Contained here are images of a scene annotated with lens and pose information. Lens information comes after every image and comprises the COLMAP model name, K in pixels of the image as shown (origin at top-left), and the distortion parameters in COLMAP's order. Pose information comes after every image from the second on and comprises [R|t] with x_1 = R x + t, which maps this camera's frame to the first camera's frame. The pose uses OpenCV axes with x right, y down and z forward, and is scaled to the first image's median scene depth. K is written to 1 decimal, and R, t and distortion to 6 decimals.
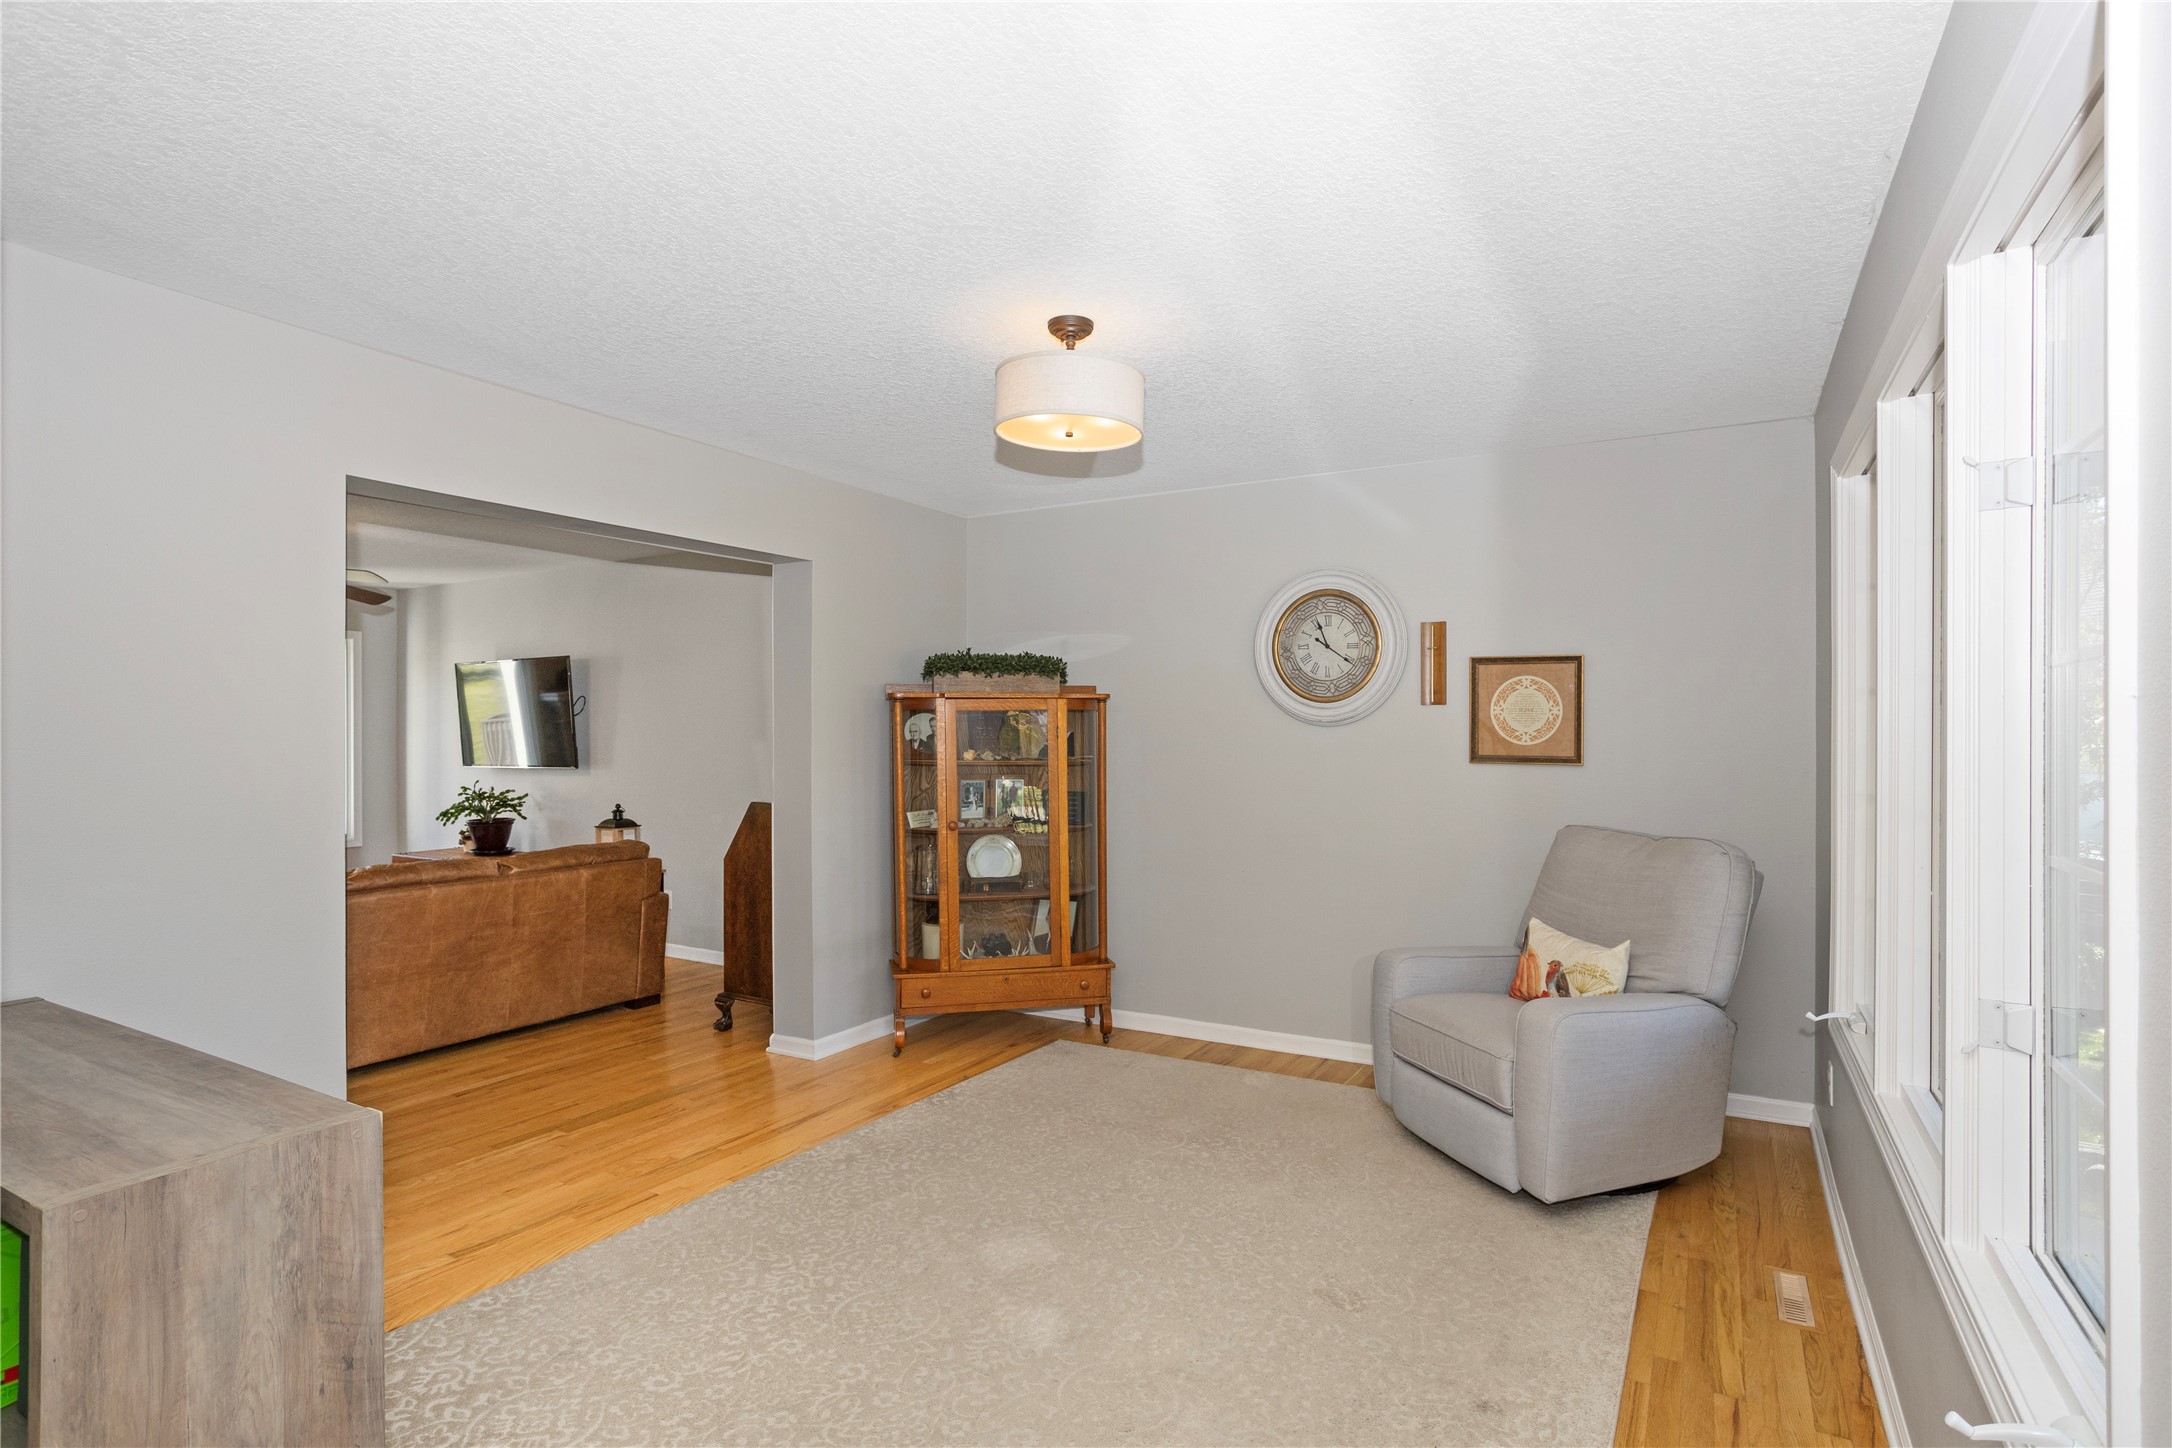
lens RADIAL K [[1075.3, 0, 1098.0], [0, 1075.3, 729.1], [0, 0, 1]] dist [-0.005264, 0.000567]
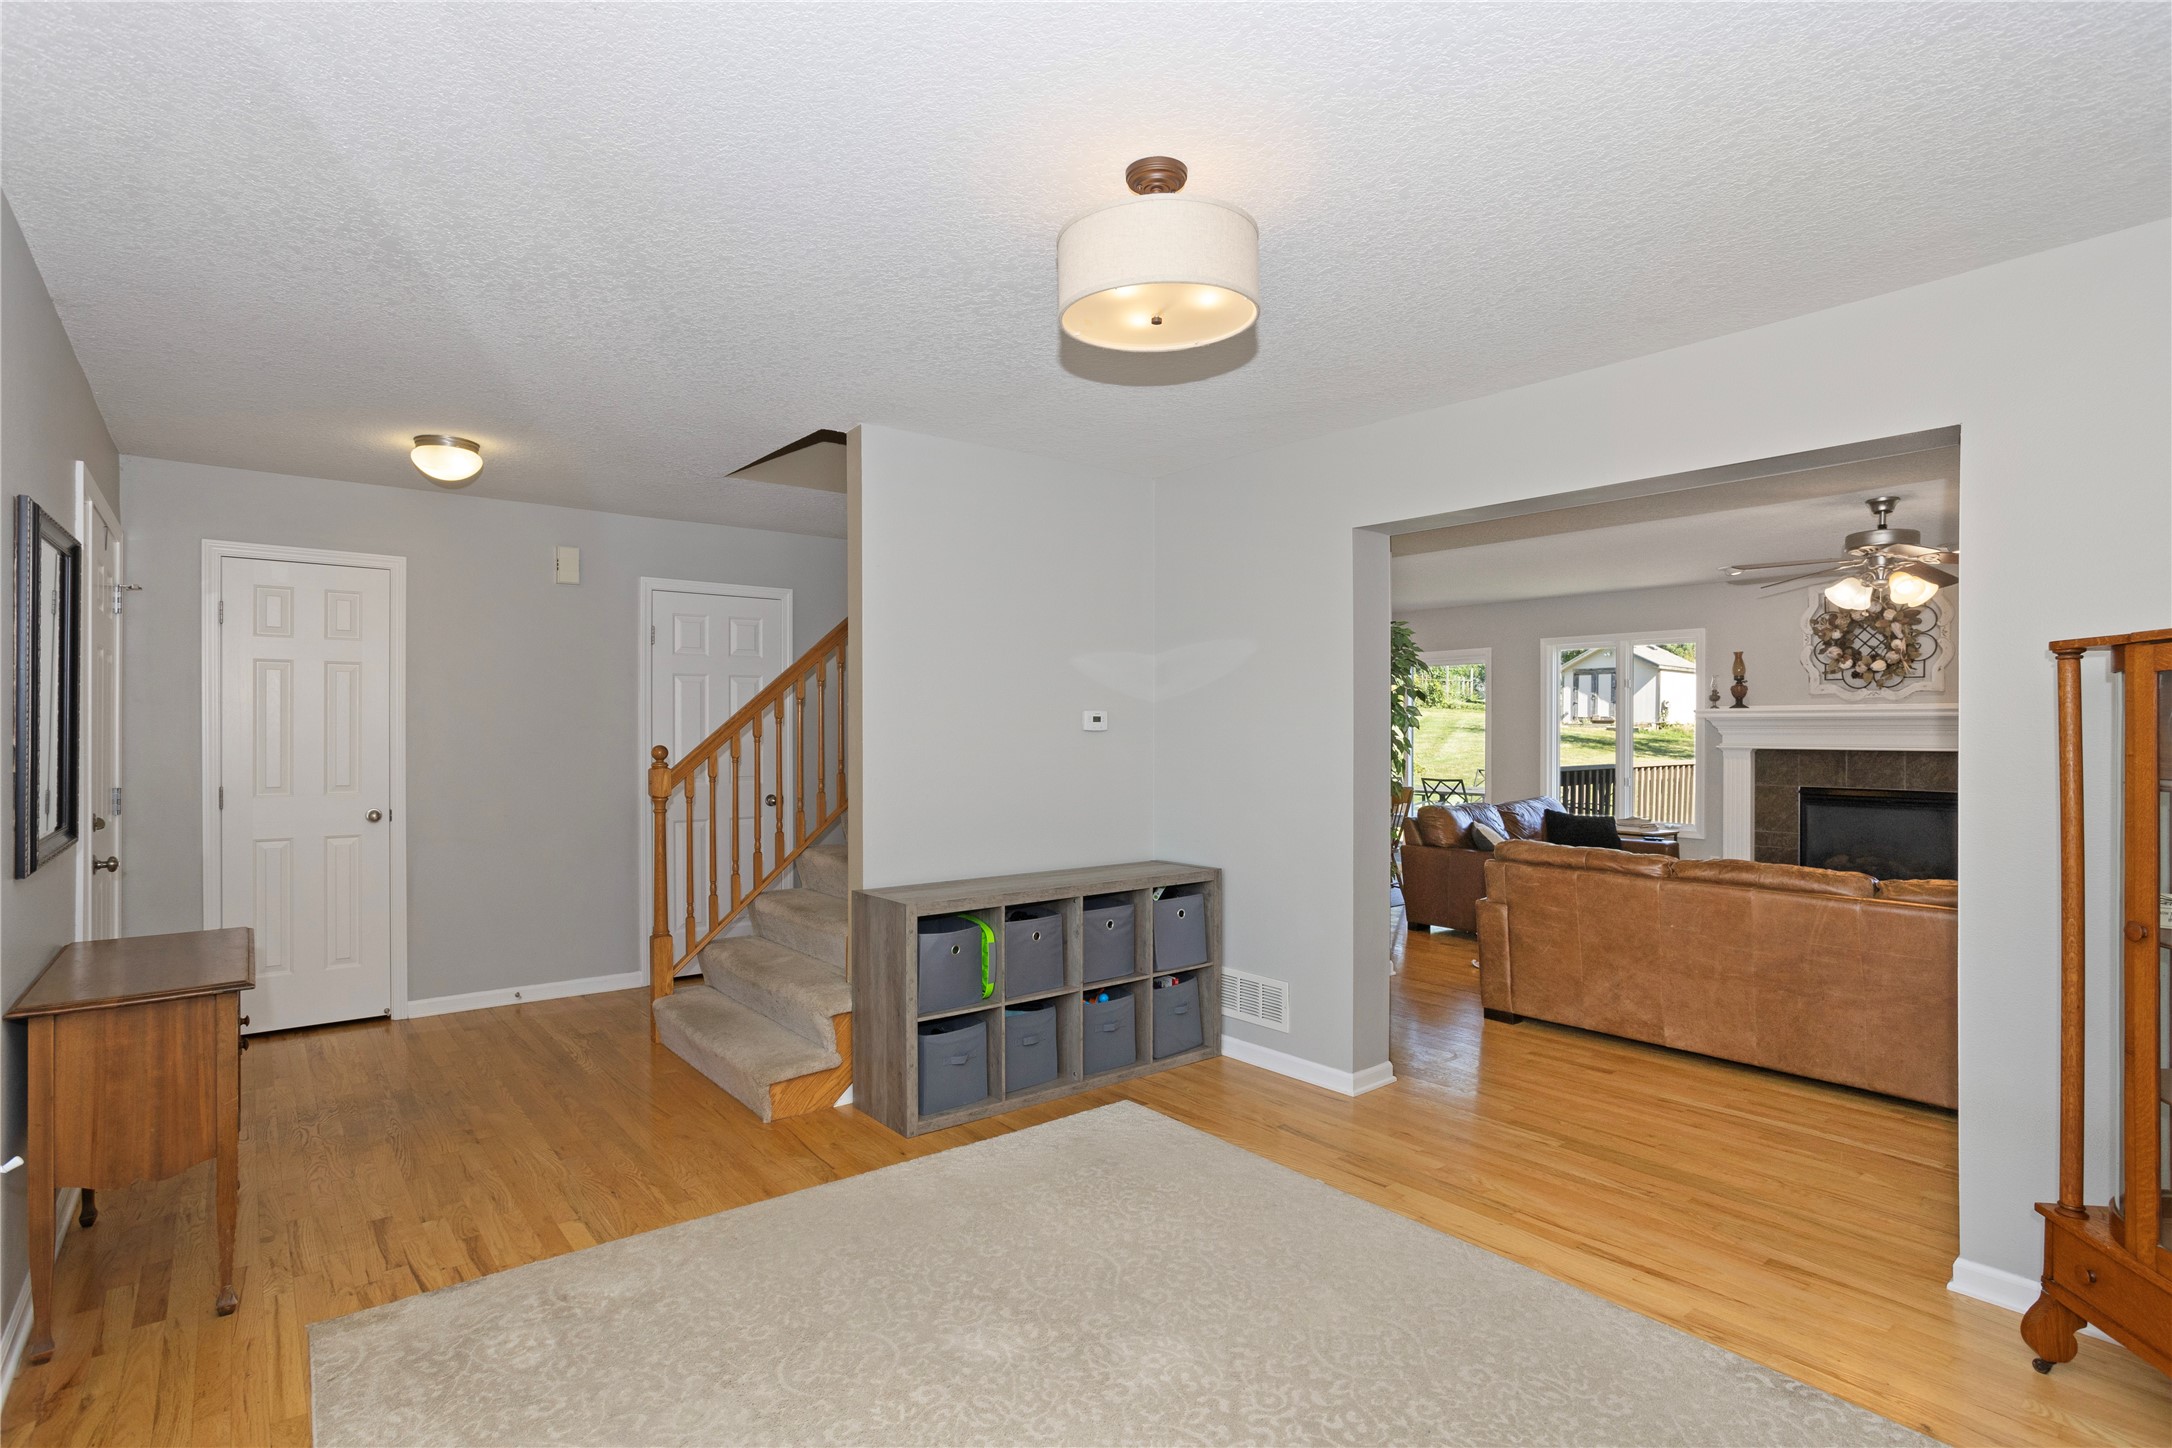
lens RADIAL K [[1075.3, 0, 1098.0], [0, 1075.3, 729.1], [0, 0, 1]] dist [-0.005264, 0.000567]
pose [[-0.362415, -0.005419, -0.932001, 0.467537], [0.008838, 0.999918, -0.009251, 0.011627], [0.931975, -0.011590, -0.362337, 0.844129]]
